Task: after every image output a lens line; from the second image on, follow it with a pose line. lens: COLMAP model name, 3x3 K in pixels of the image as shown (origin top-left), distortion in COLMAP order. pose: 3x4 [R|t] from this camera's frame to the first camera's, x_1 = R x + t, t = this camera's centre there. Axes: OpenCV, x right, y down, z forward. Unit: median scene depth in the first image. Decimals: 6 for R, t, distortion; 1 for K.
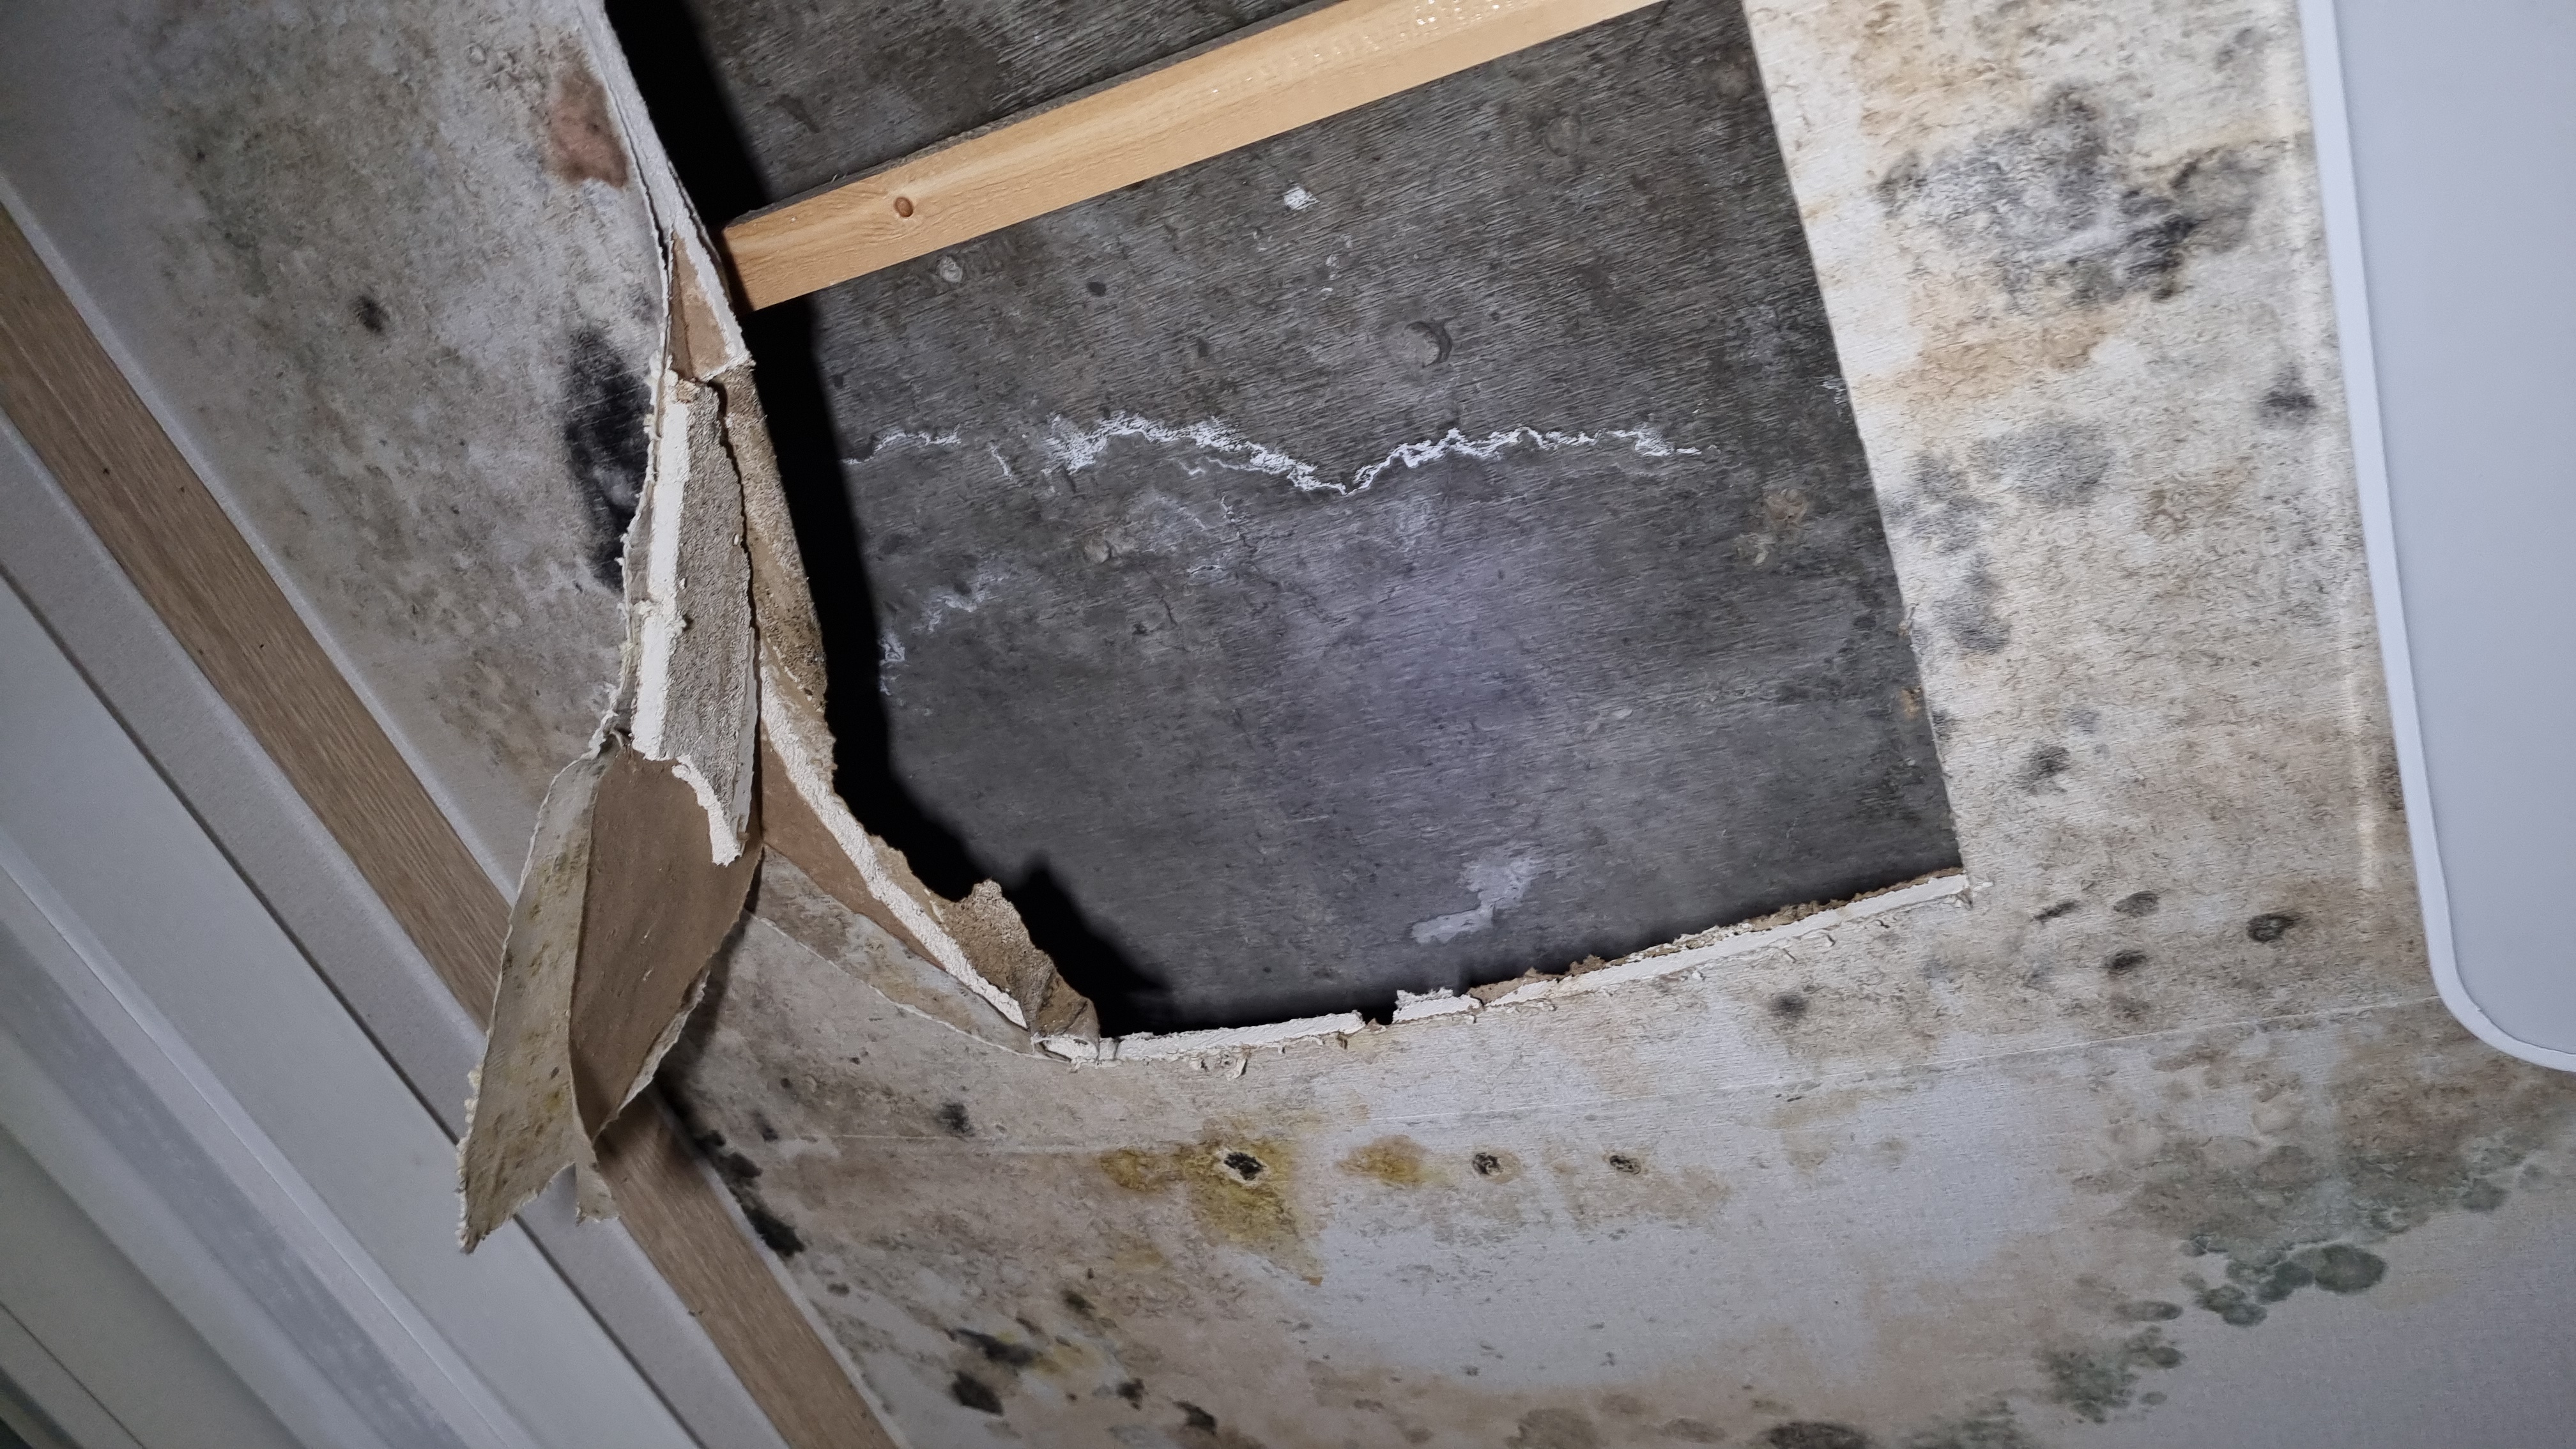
lens RADIAL K [[1864.2, 0, 1356.9], [0, 1864.2, 705.4], [0, 0, 1]] dist [0.040200, -0.039477]
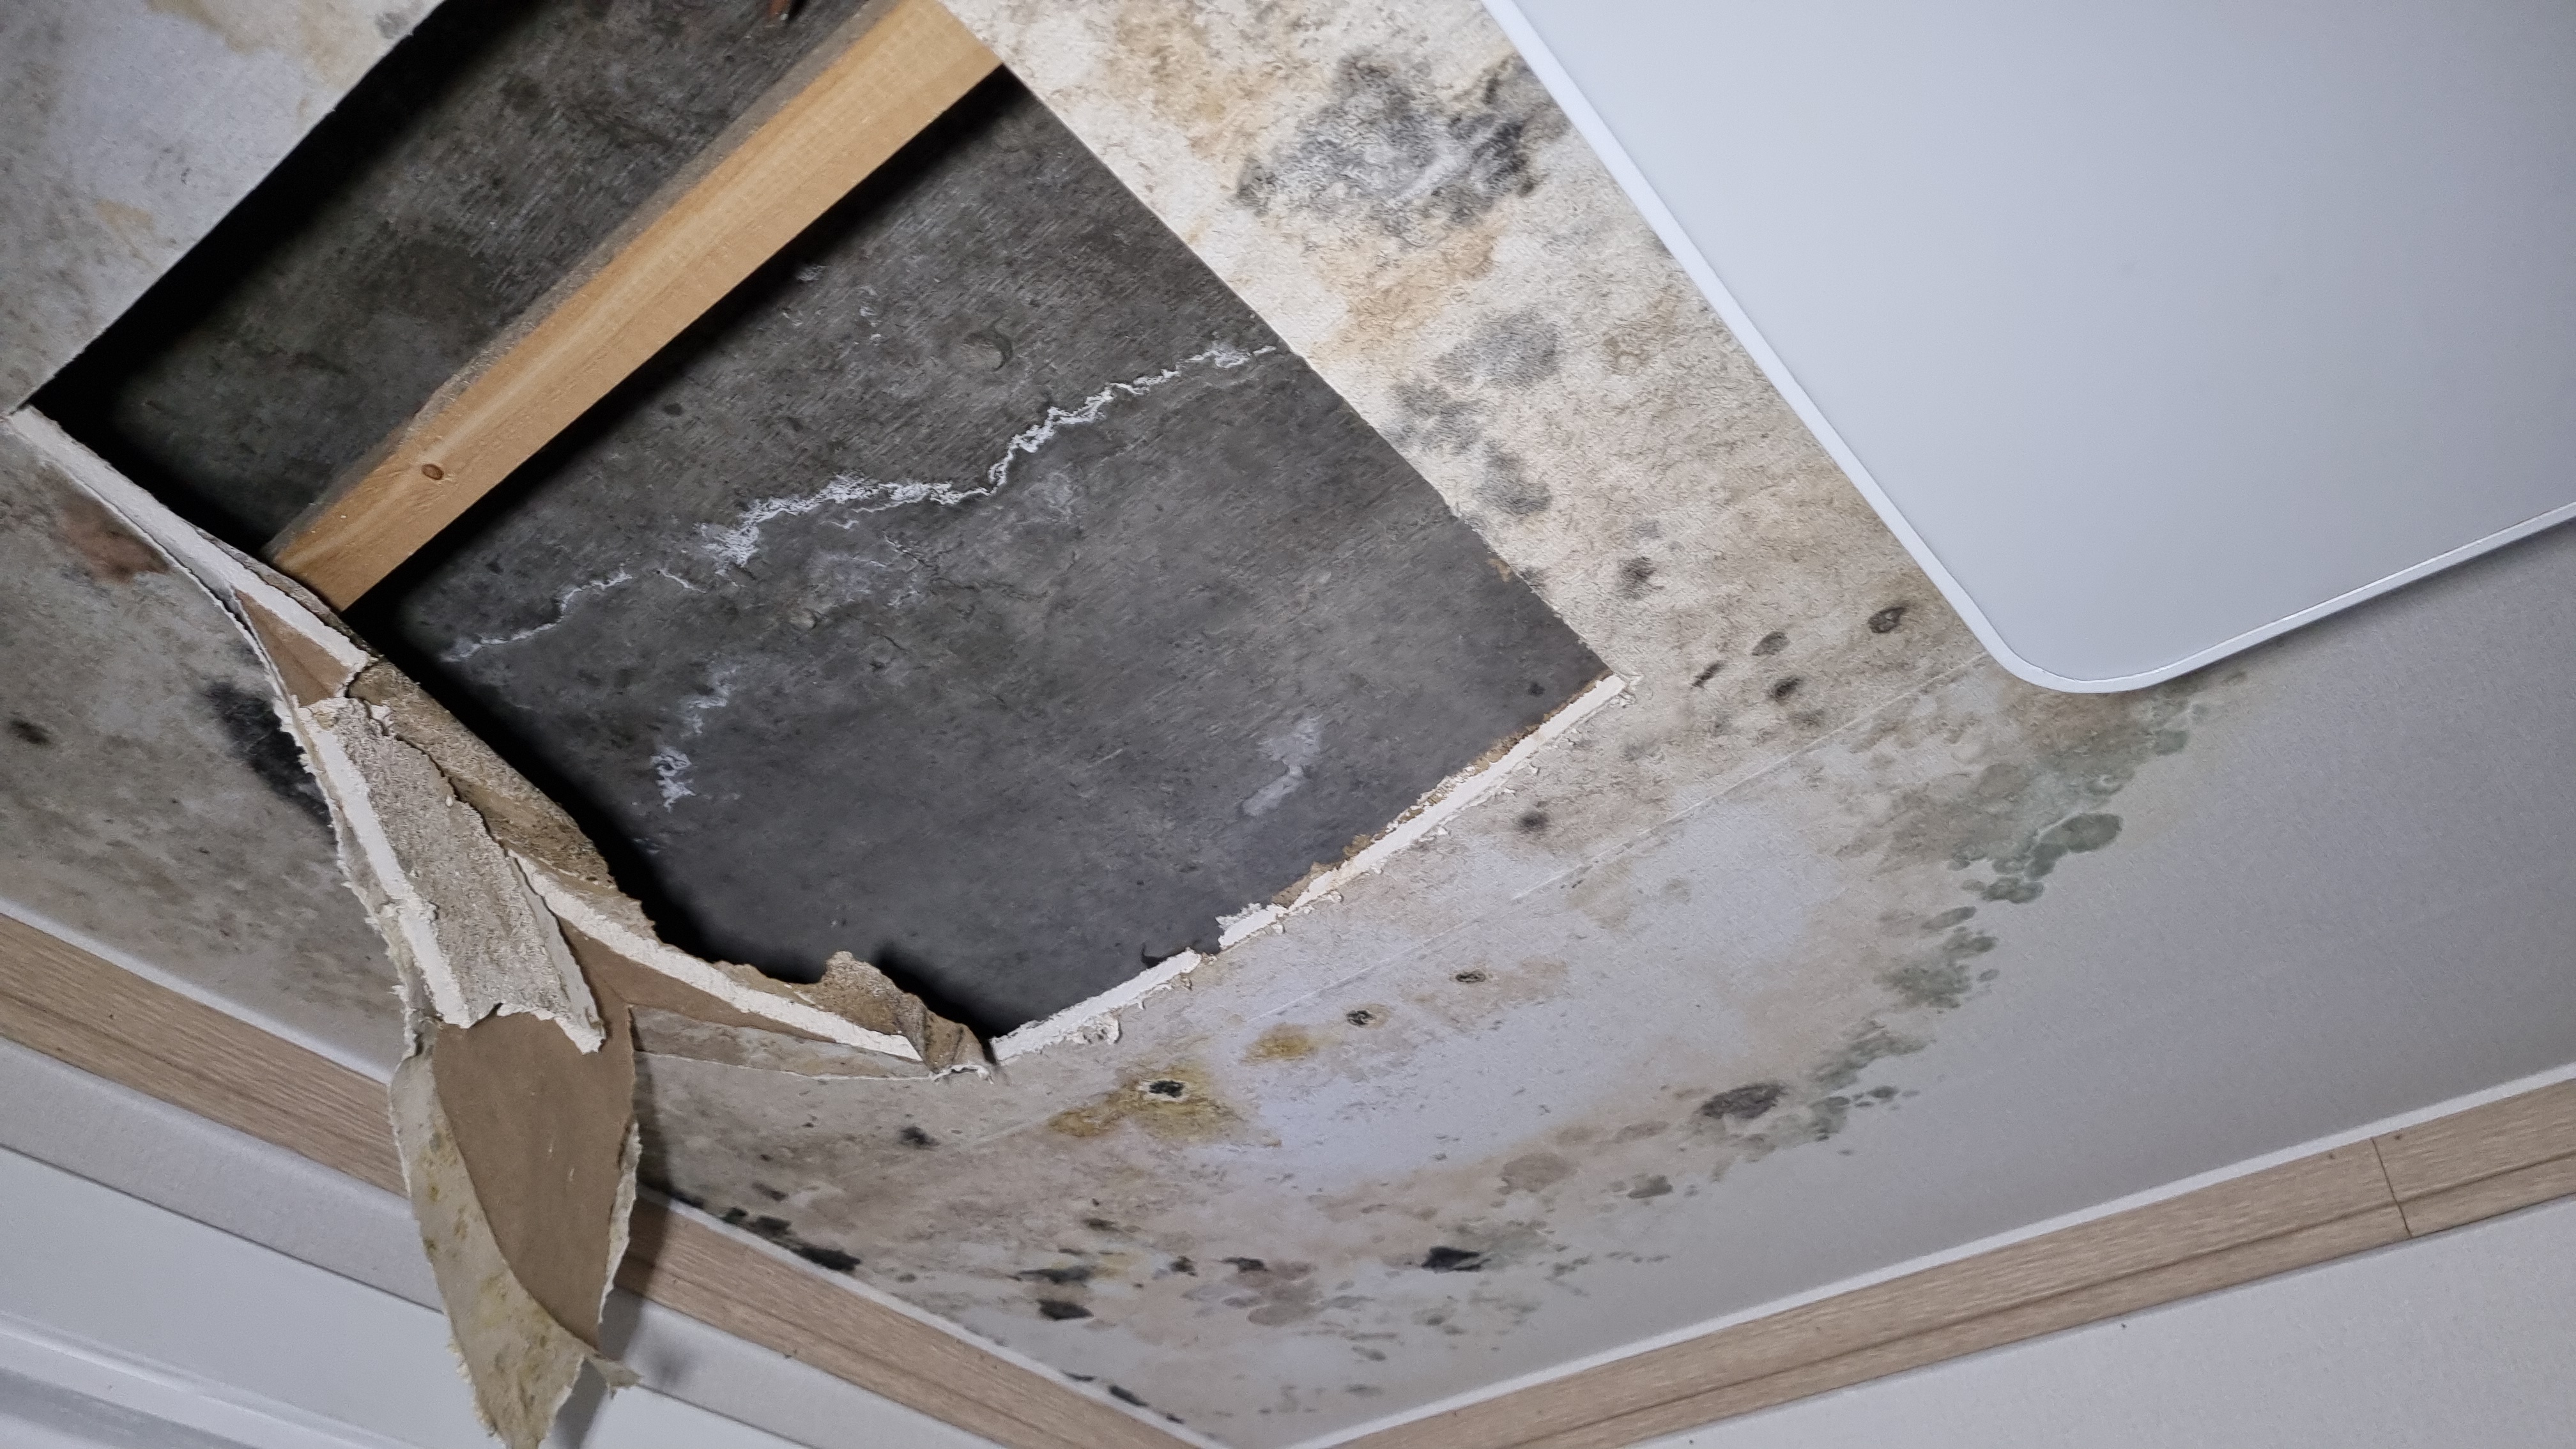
lens RADIAL K [[1864.2, 0, 1356.9], [0, 1864.2, 705.4], [0, 0, 1]] dist [0.040200, -0.039477]
pose [[0.921949, -0.386743, -0.020969, 0.166437], [0.384199, 0.906350, 0.175843, -0.117135], [-0.049001, -0.170174, 0.984195, -0.047350]]
